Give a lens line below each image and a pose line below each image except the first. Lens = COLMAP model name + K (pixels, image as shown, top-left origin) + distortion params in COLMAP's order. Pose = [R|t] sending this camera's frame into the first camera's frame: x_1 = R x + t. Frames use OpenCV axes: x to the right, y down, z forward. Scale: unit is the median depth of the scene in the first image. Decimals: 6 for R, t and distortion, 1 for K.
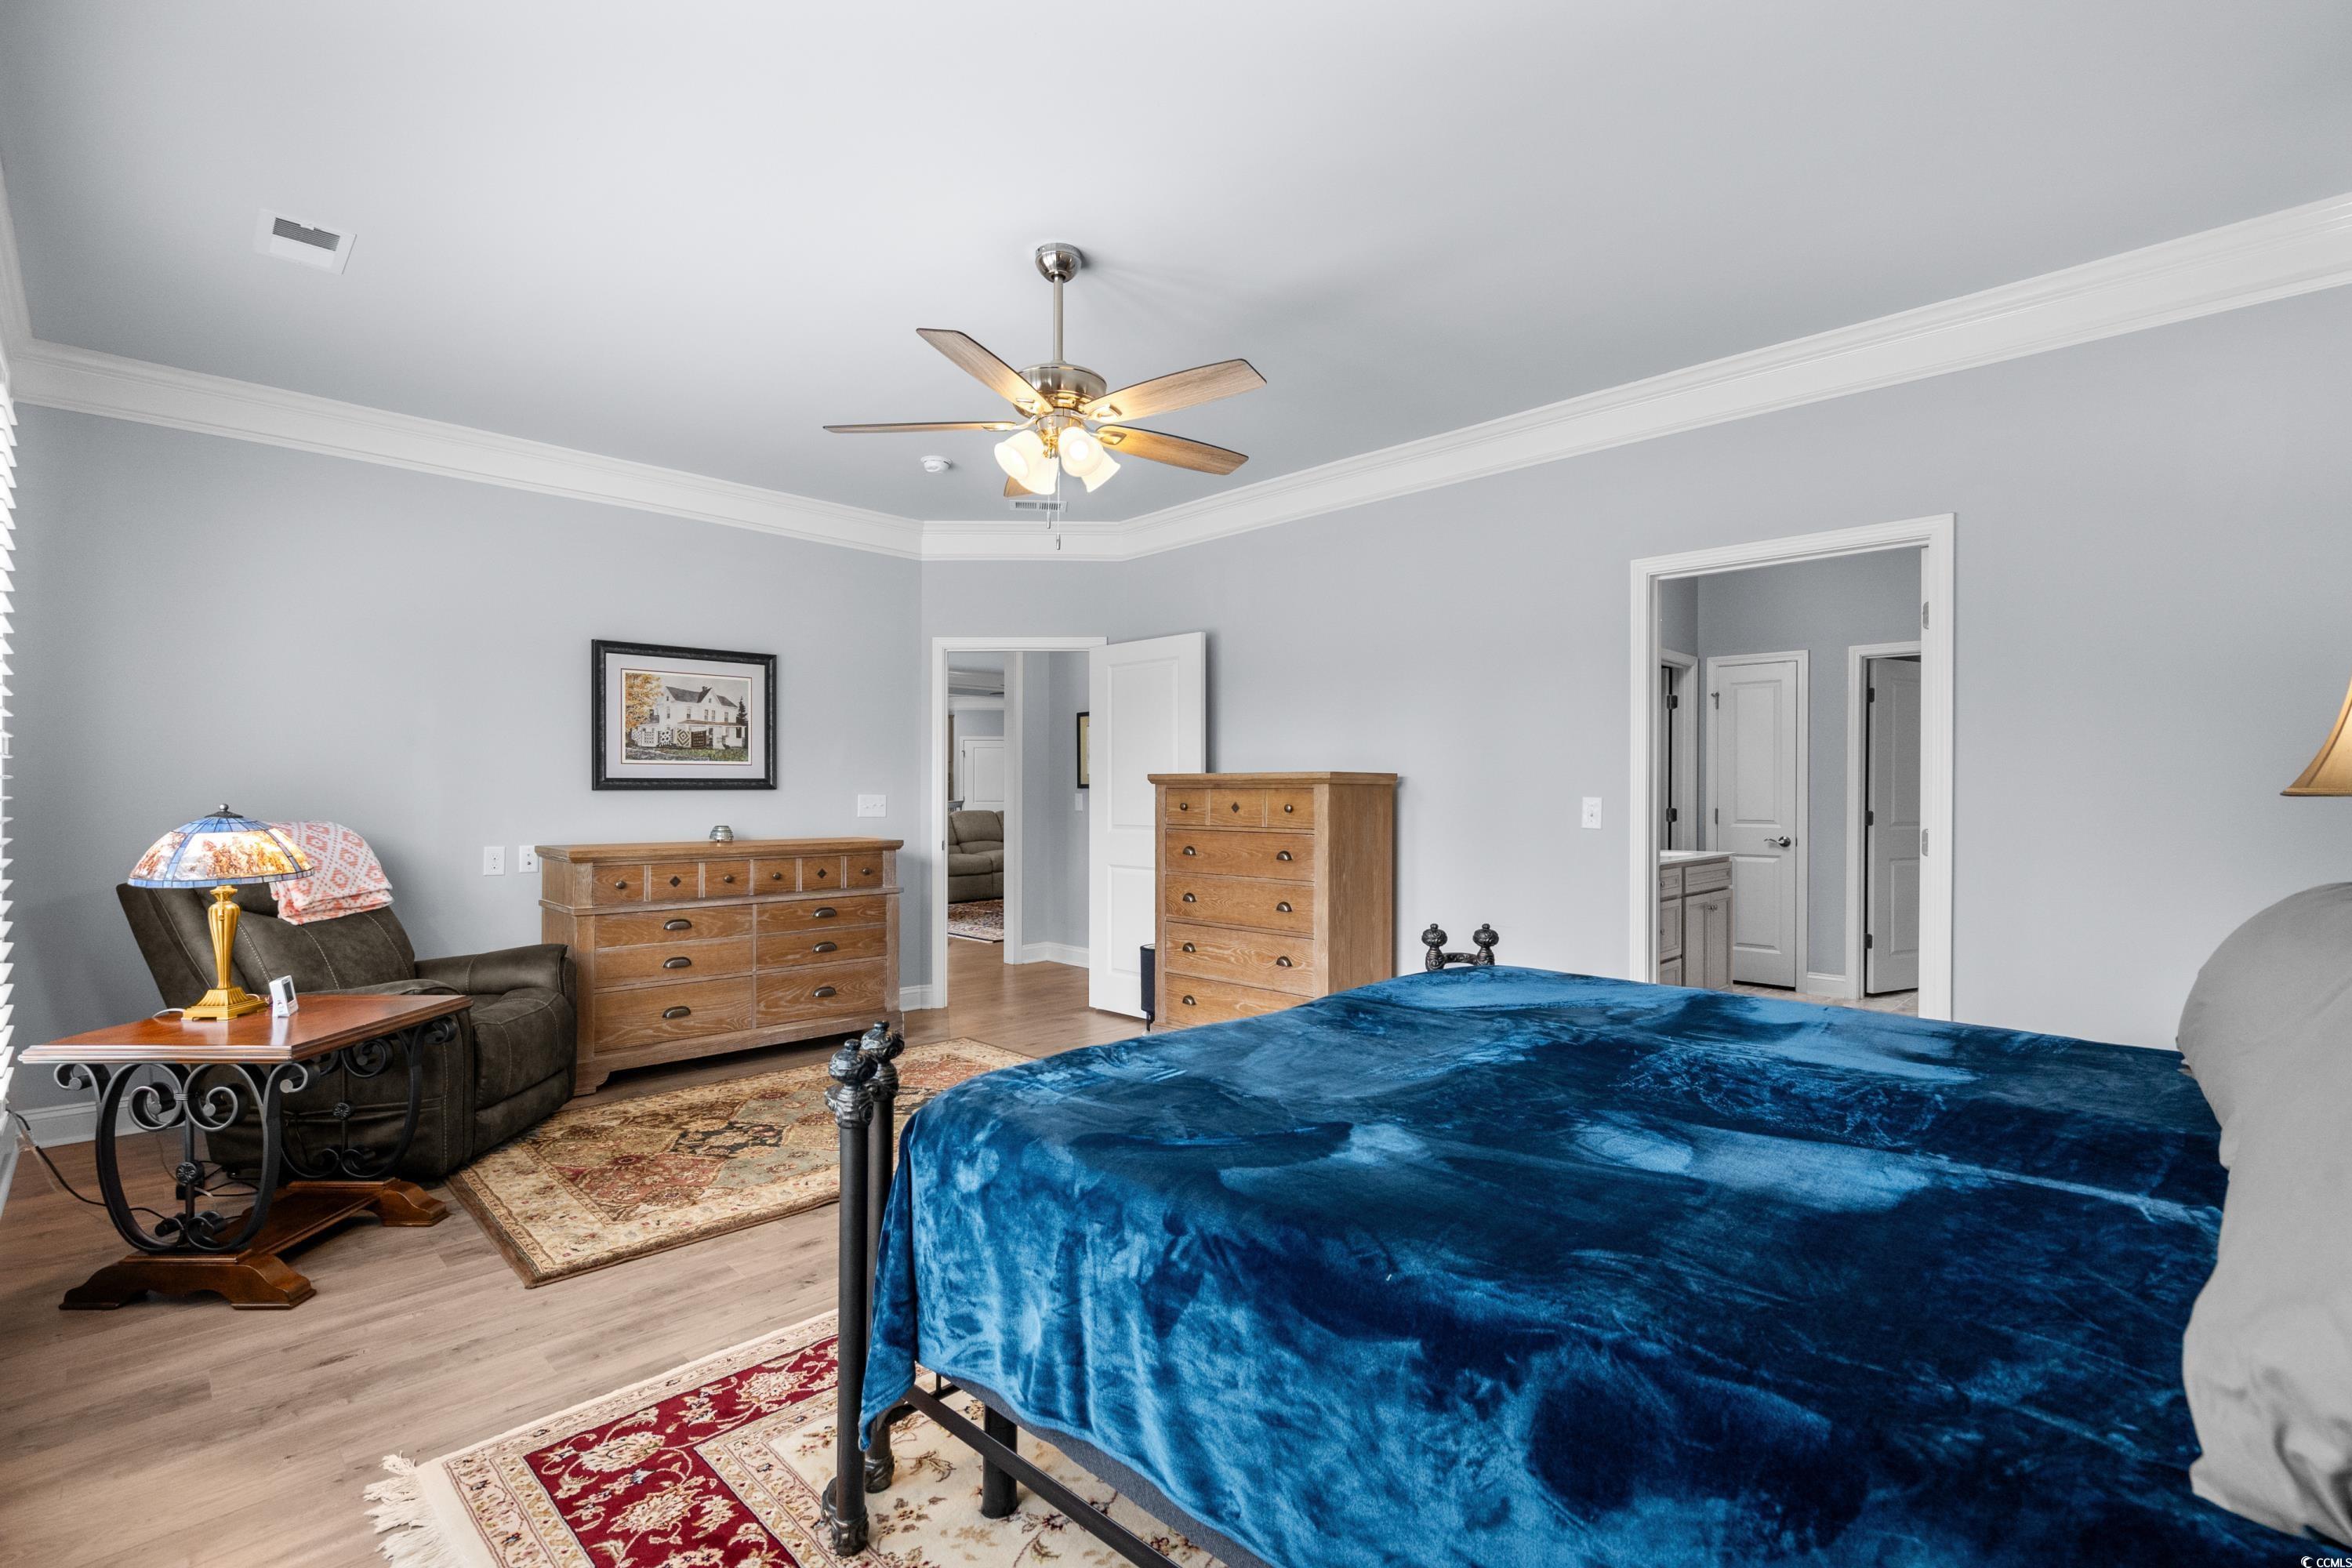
lens RADIAL K [[1072.7, 0, 1176.0], [0, 1072.7, 784.0], [0, 0, 1]] dist [-0.000033, 0.000024]
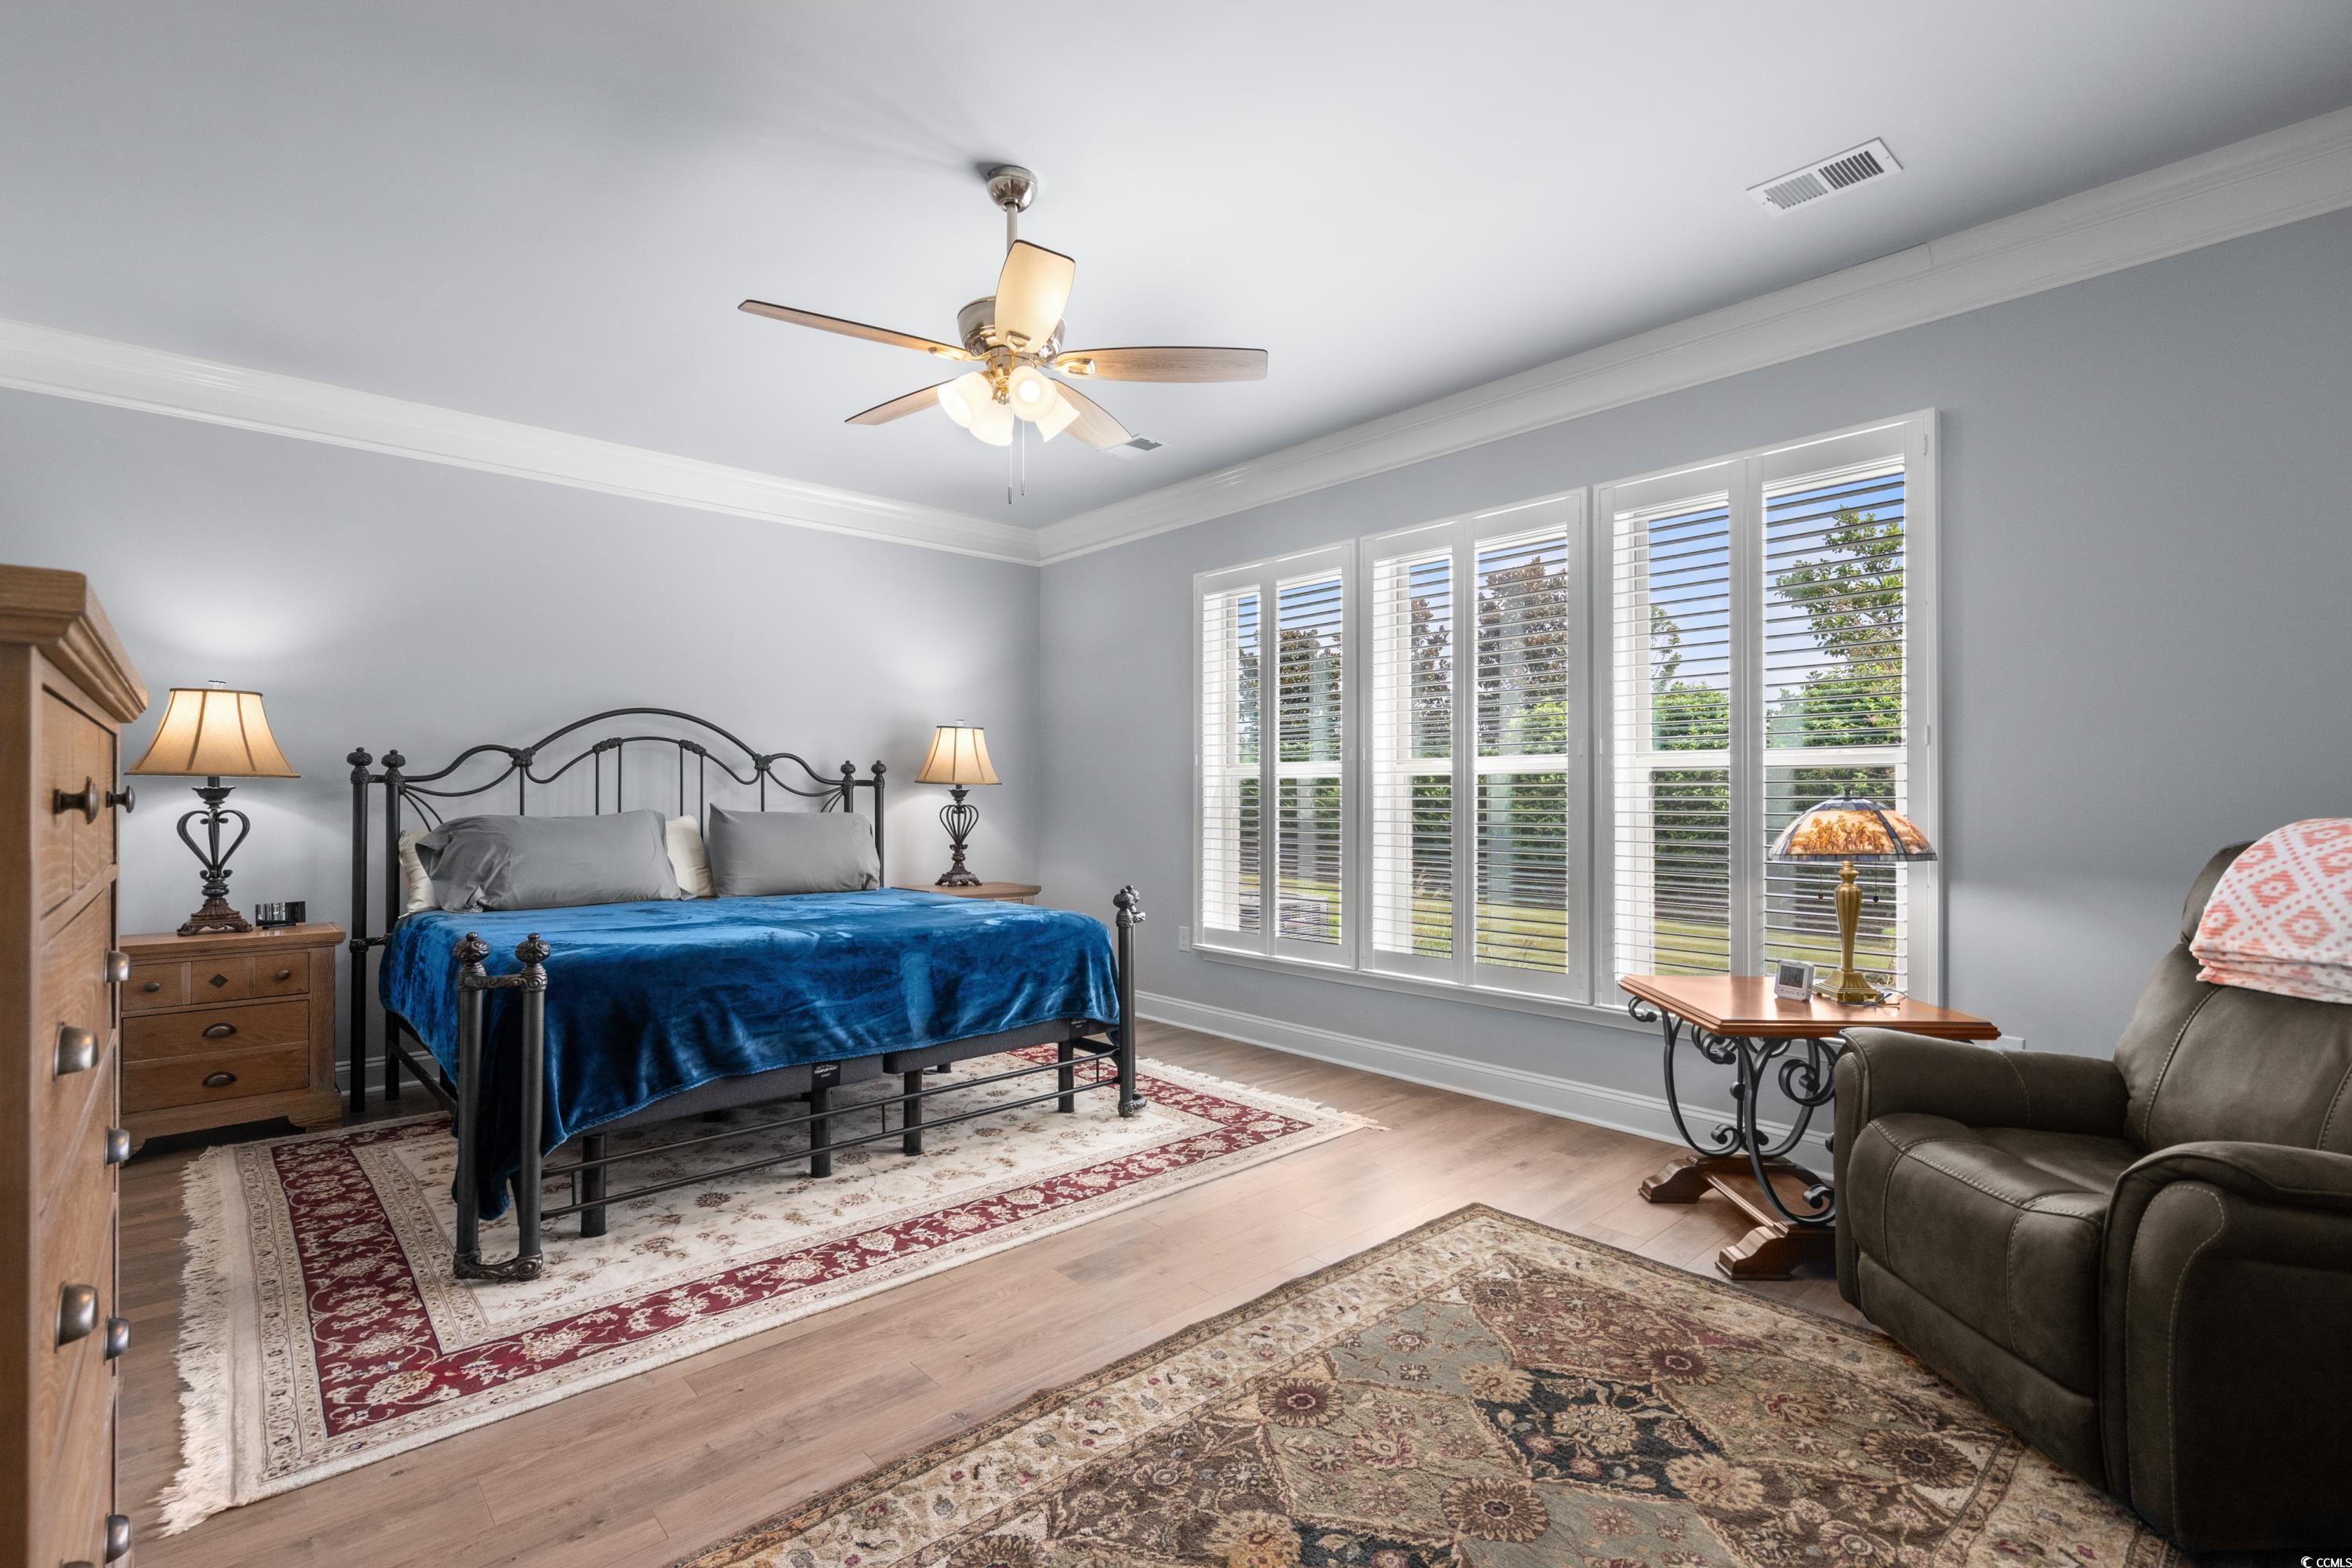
lens RADIAL K [[1072.7, 0, 1176.0], [0, 1072.7, 784.0], [0, 0, 1]] dist [-0.000033, 0.000024]
pose [[-0.998540, 0.000369, 0.054024, -0.326199], [-0.000979, 0.999689, -0.024934, 0.048158], [-0.054017, -0.024951, -0.998228, 2.053469]]
